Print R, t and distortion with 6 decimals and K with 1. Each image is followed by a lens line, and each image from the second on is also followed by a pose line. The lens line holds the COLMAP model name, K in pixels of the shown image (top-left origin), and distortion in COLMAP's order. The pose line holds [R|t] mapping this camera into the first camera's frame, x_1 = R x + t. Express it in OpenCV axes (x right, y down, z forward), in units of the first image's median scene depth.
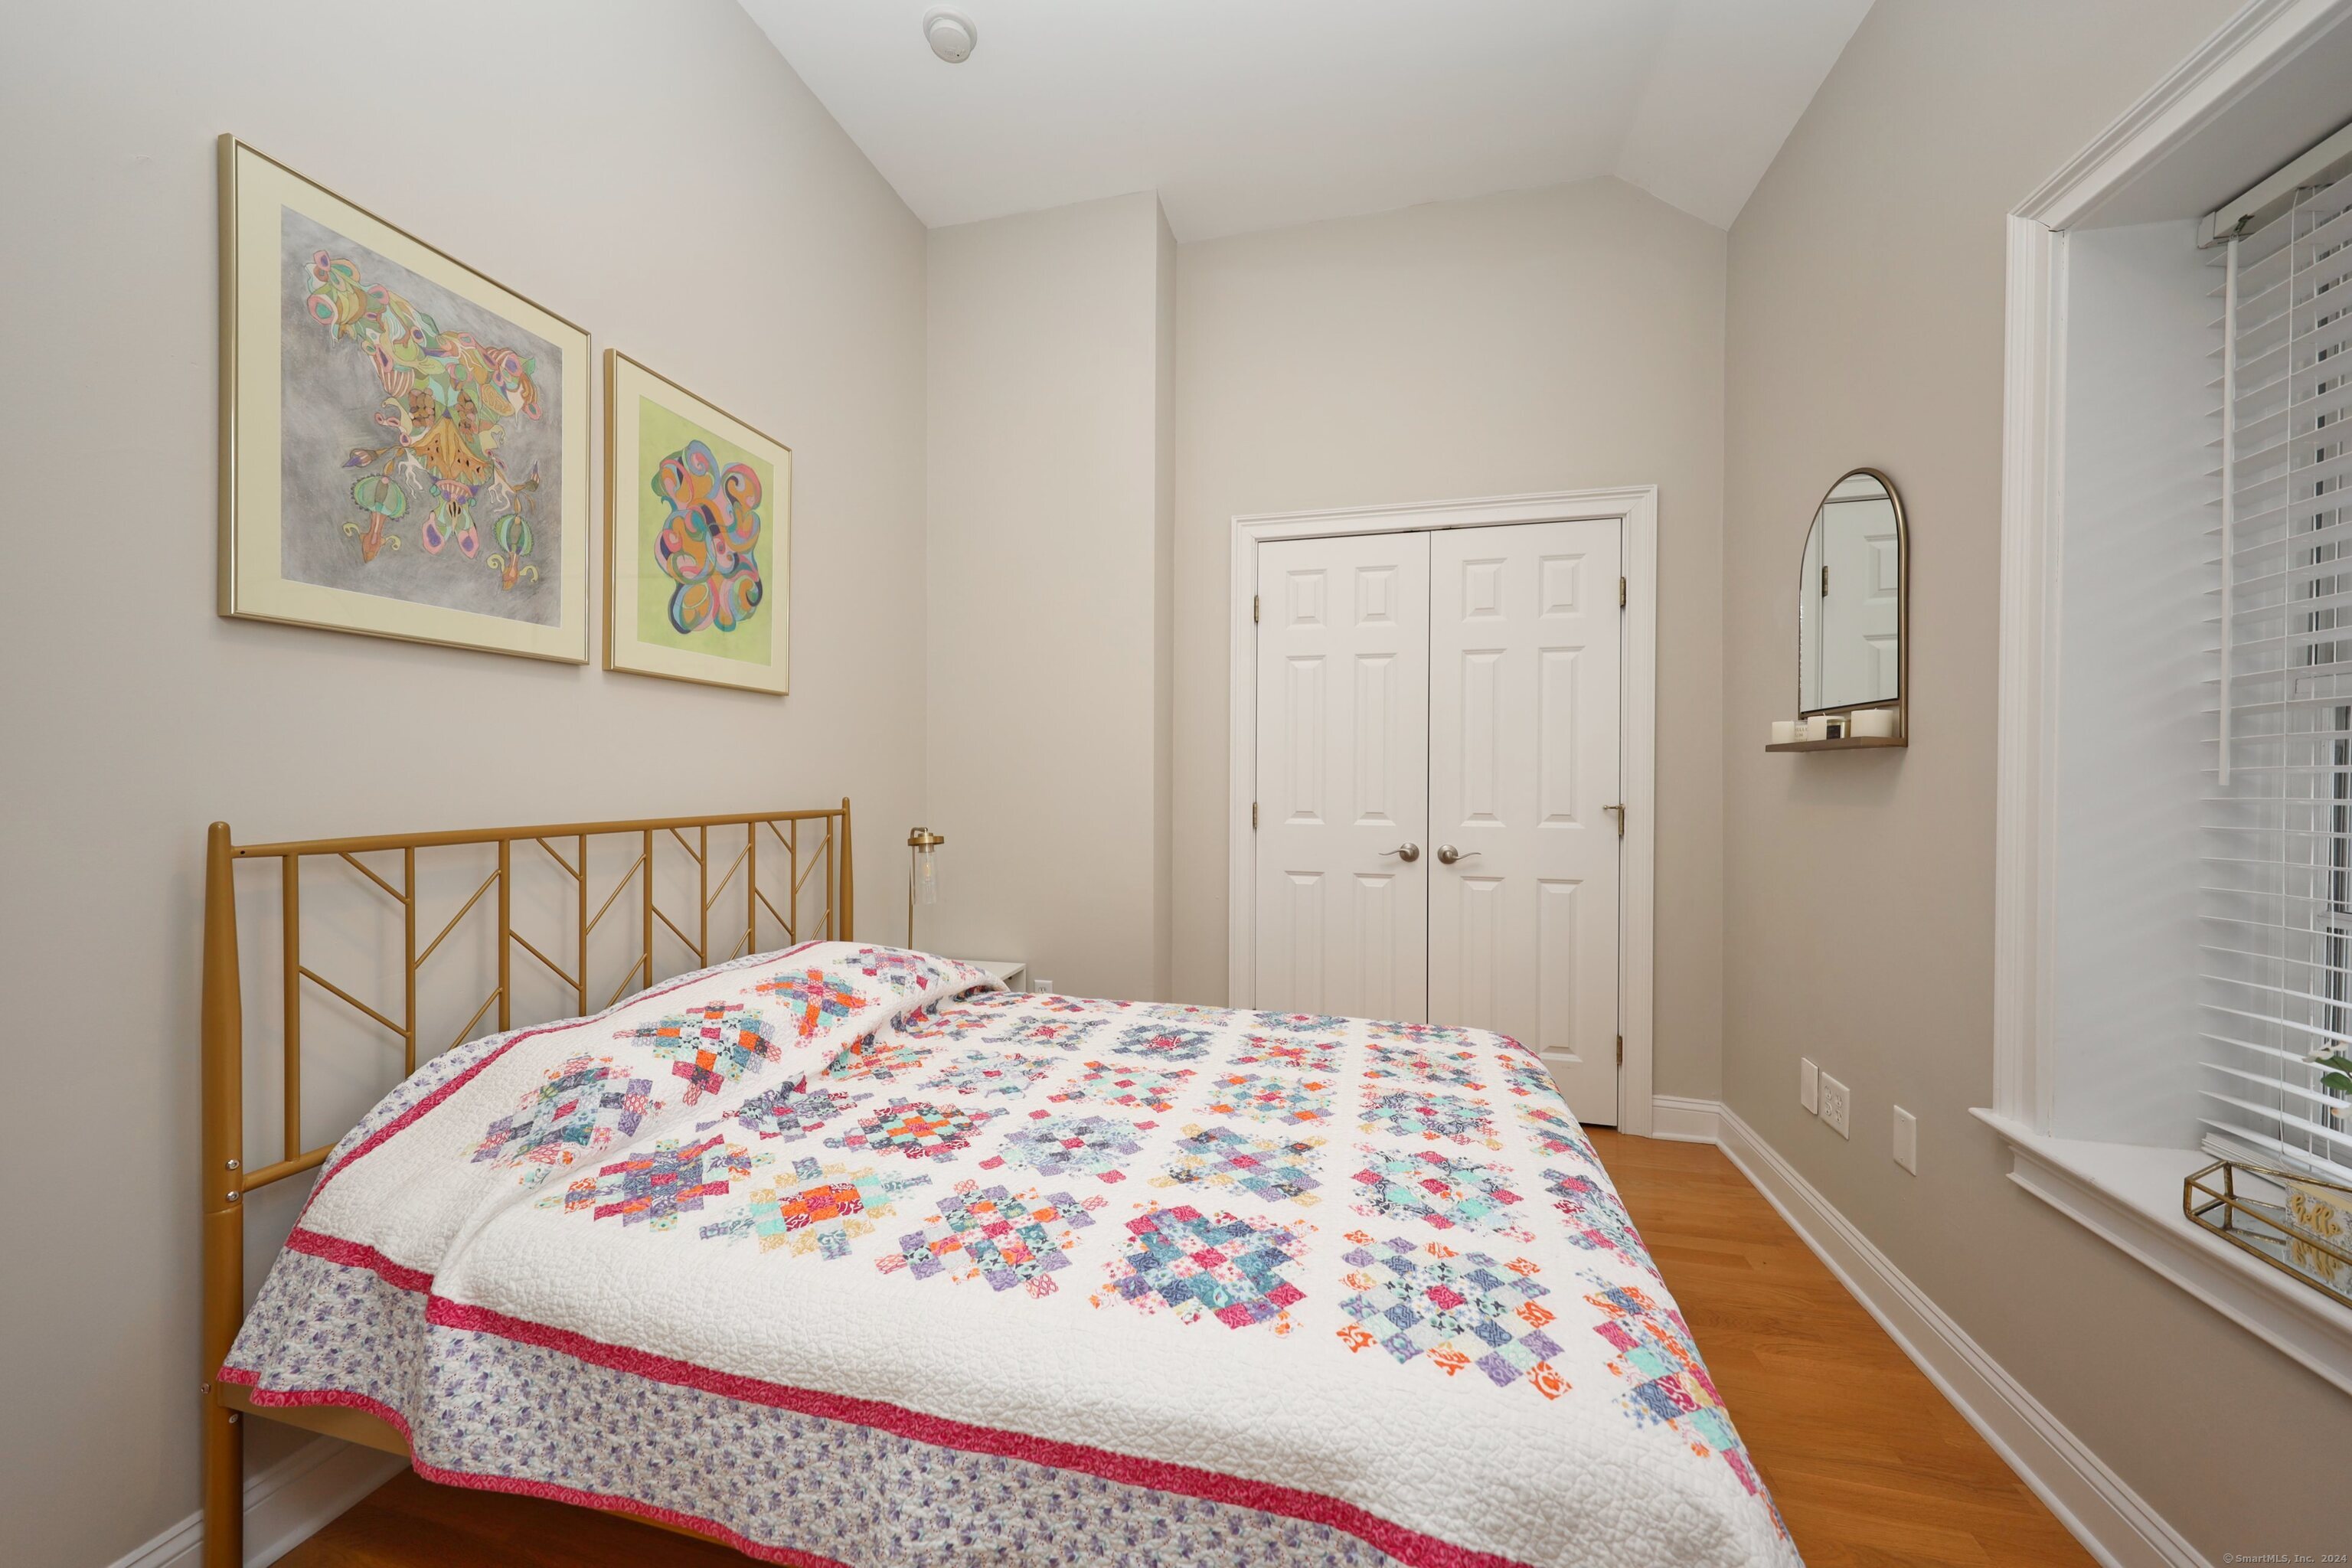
lens RADIAL K [[859.5, 0, 1176.4], [0, 859.5, 778.3], [0, 0, 1]] dist [0.024385, -0.000020]
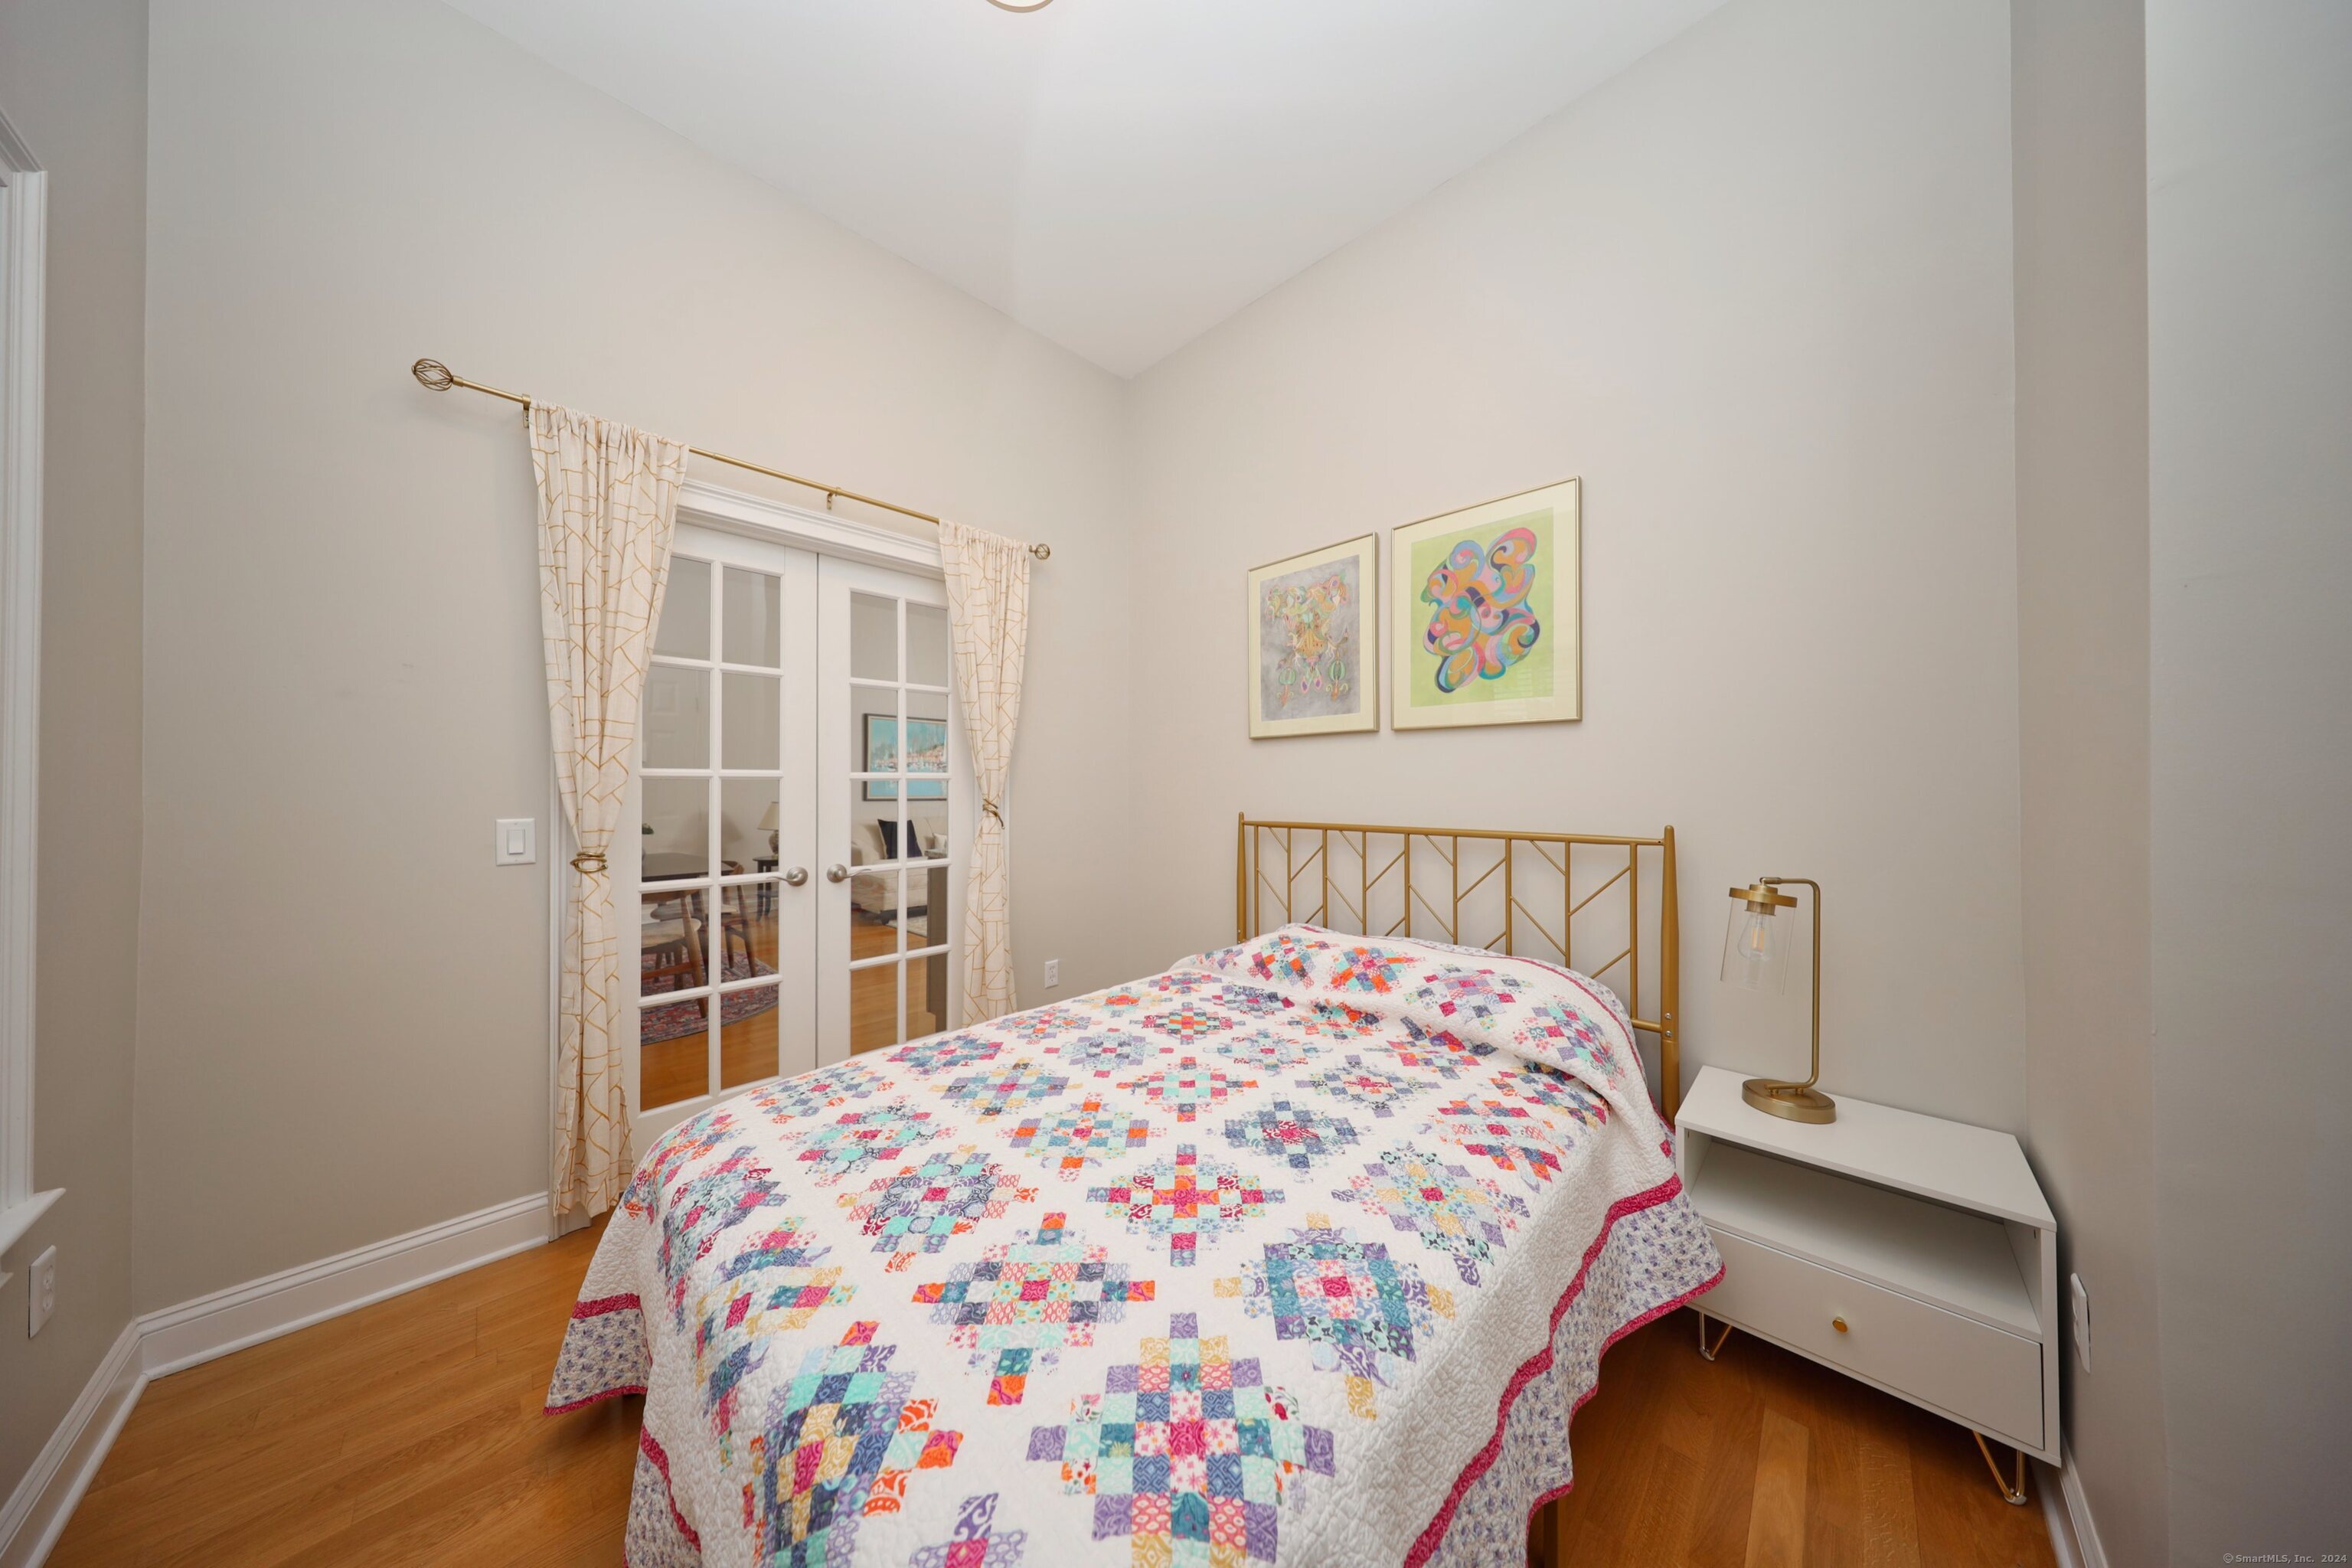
lens RADIAL K [[689.5, 0, 1157.8], [0, 689.5, 784.1], [0, 0, 1]] dist [0.010216, -0.001976]
pose [[-0.541035, -0.005885, -0.840980, 0.680516], [-0.003687, 0.999983, -0.004626, -0.020762], [0.840992, 0.000598, -0.541047, 1.407132]]
